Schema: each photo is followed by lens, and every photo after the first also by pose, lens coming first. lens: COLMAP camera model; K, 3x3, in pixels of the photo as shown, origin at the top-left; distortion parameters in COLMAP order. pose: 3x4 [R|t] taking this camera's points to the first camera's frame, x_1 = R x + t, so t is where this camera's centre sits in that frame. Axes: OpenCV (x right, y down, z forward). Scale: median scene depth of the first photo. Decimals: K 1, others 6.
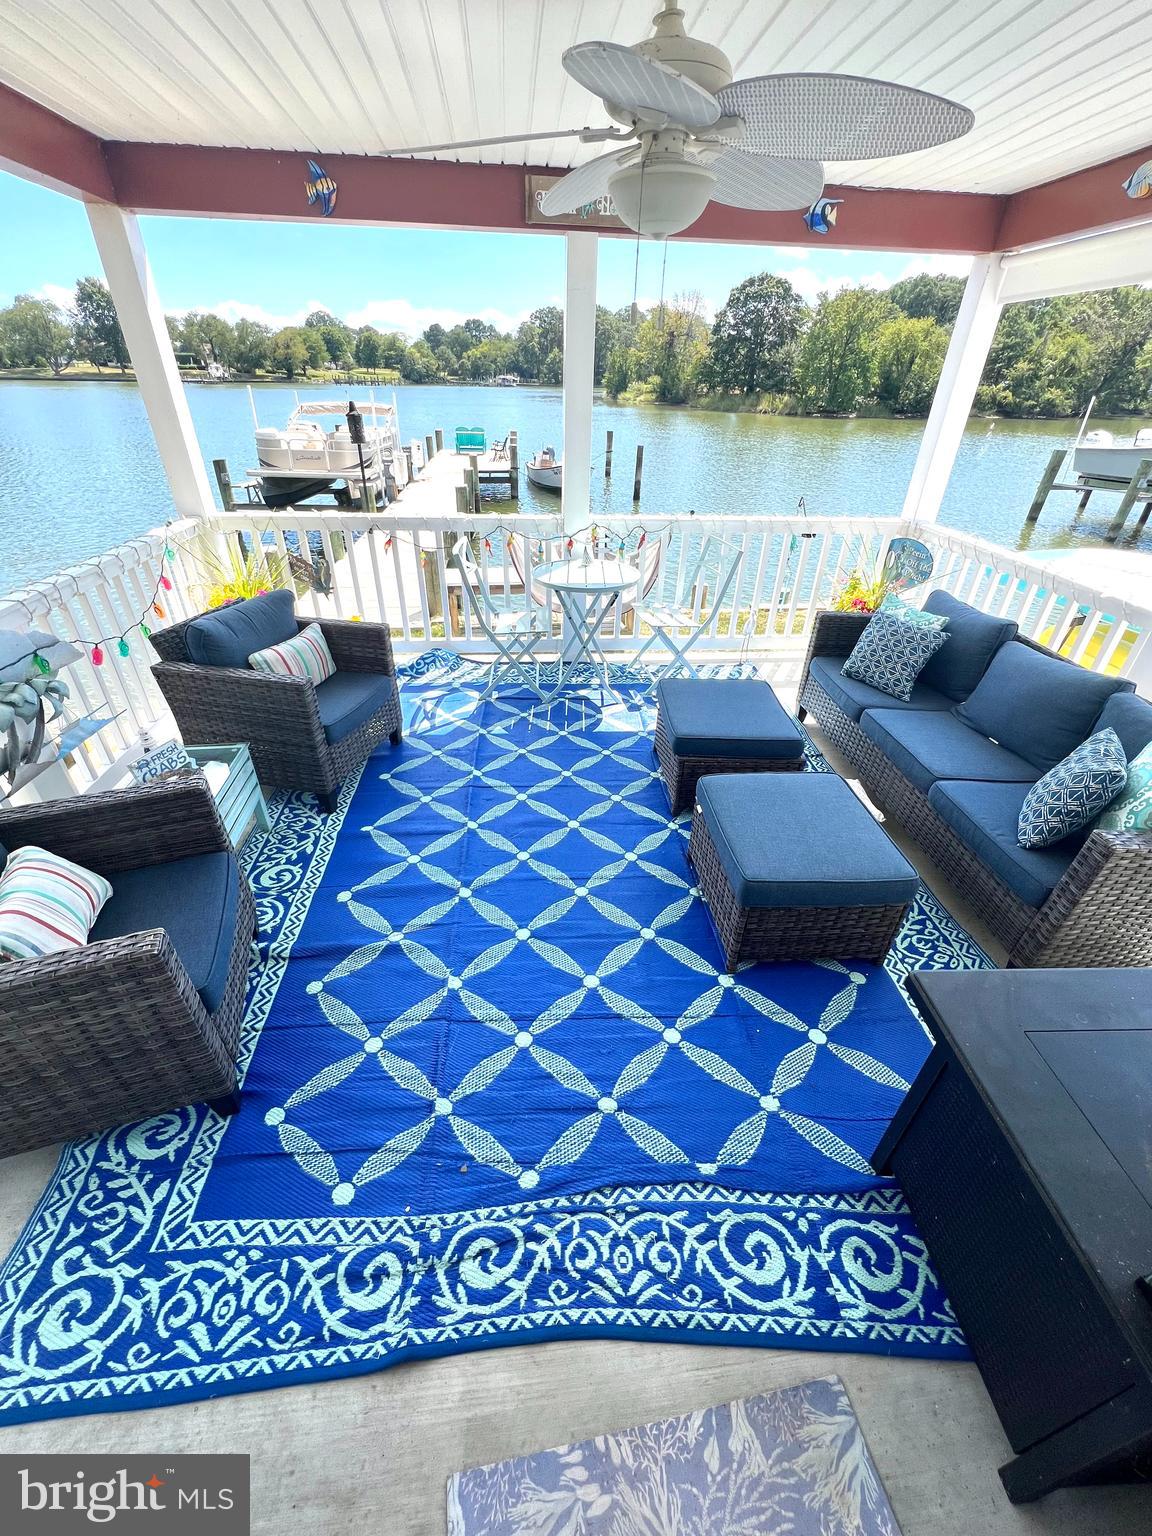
lens RADIAL K [[634.6, 0, 576.0], [0, 634.6, 768.0], [0, 0, 1]] dist [0.001985, 0.000157]
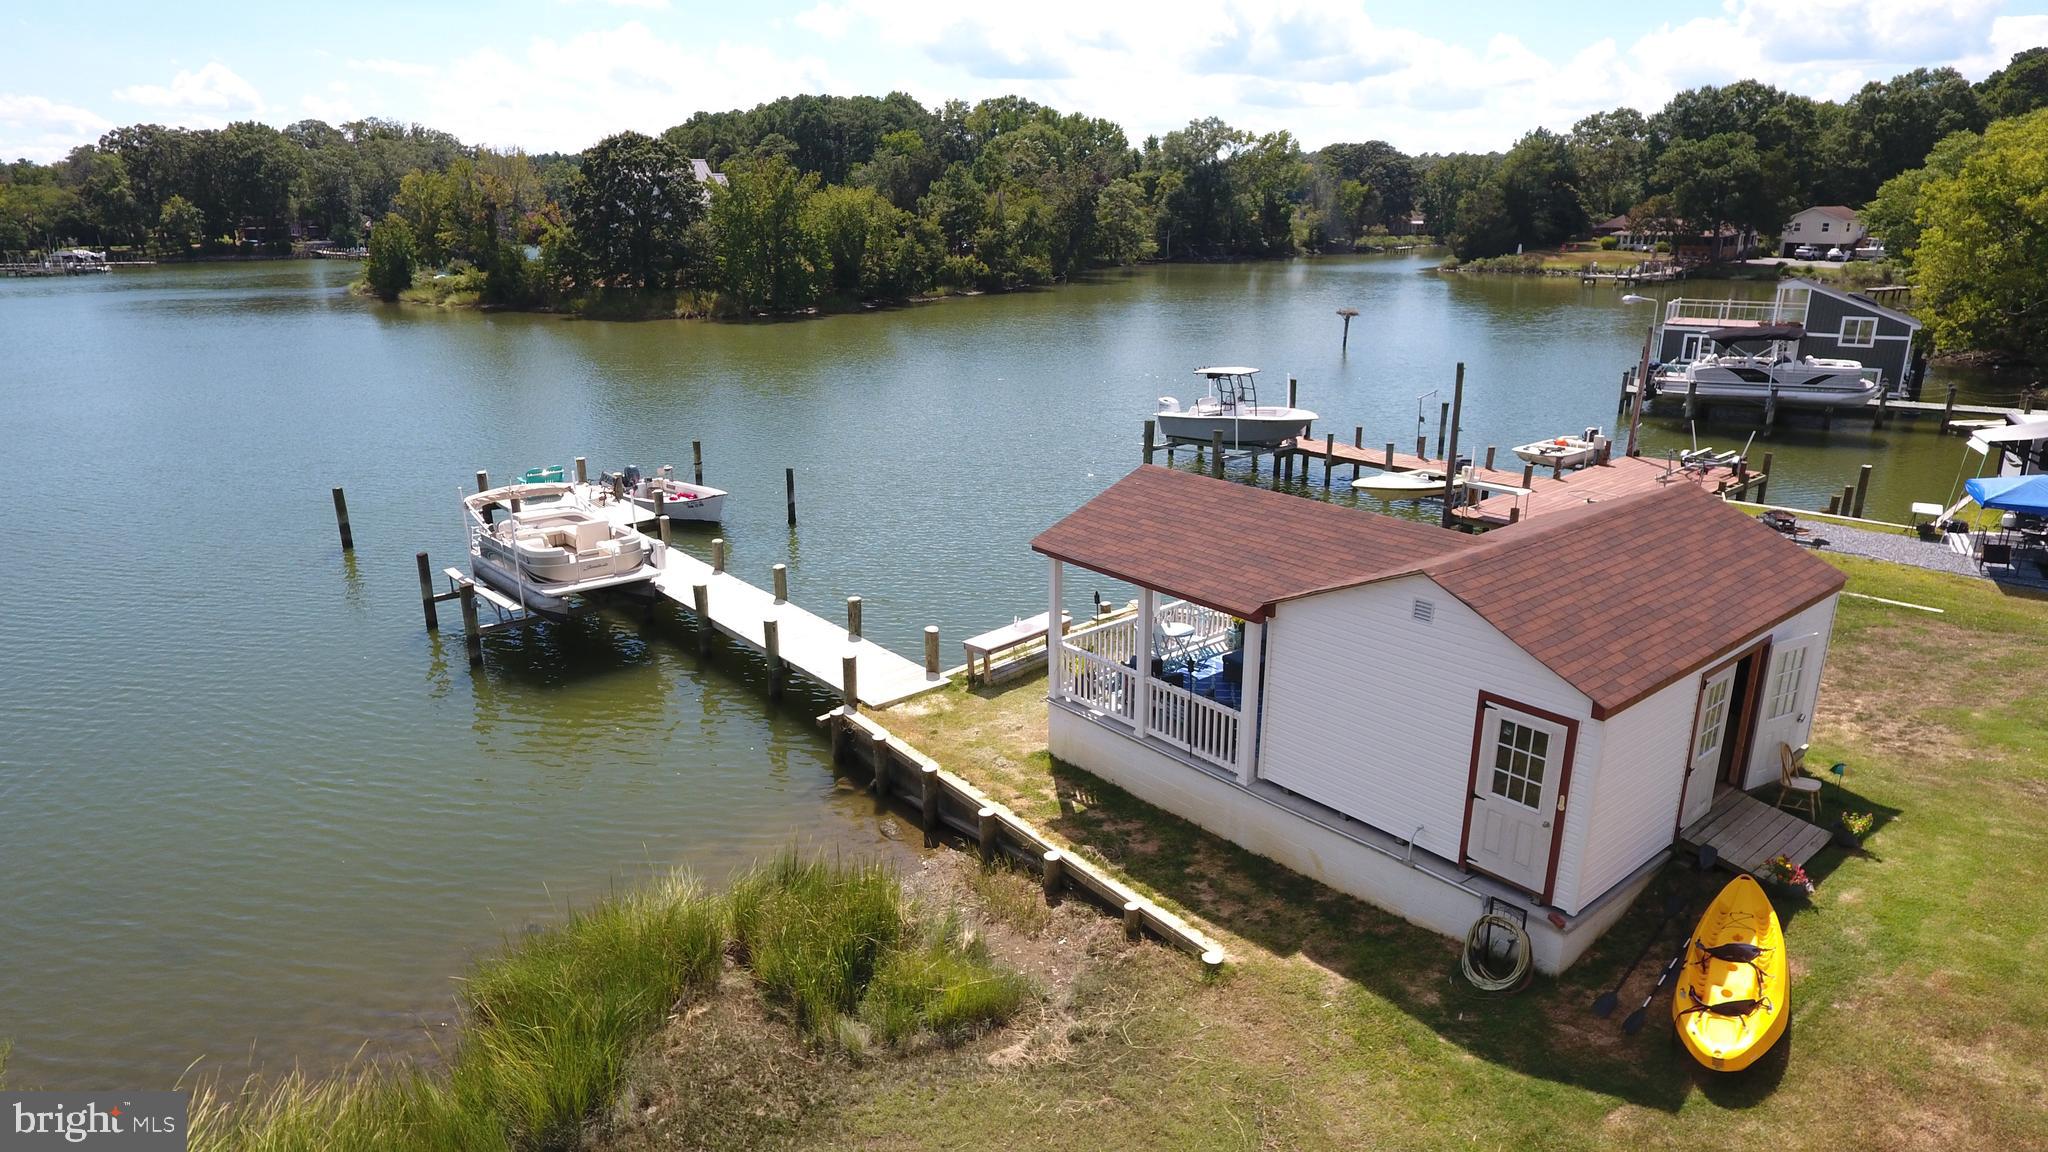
lens RADIAL K [[1198.7, 0, 1024.0], [0, 1198.7, 576.0], [0, 0, 1]] dist [-0.005242, 0.000856]
pose [[0.823930, -0.198403, 0.530825, -0.112497], [0.323990, 0.933442, -0.154000, 0.002556], [-0.464940, 0.298867, 0.833372, -0.109687]]
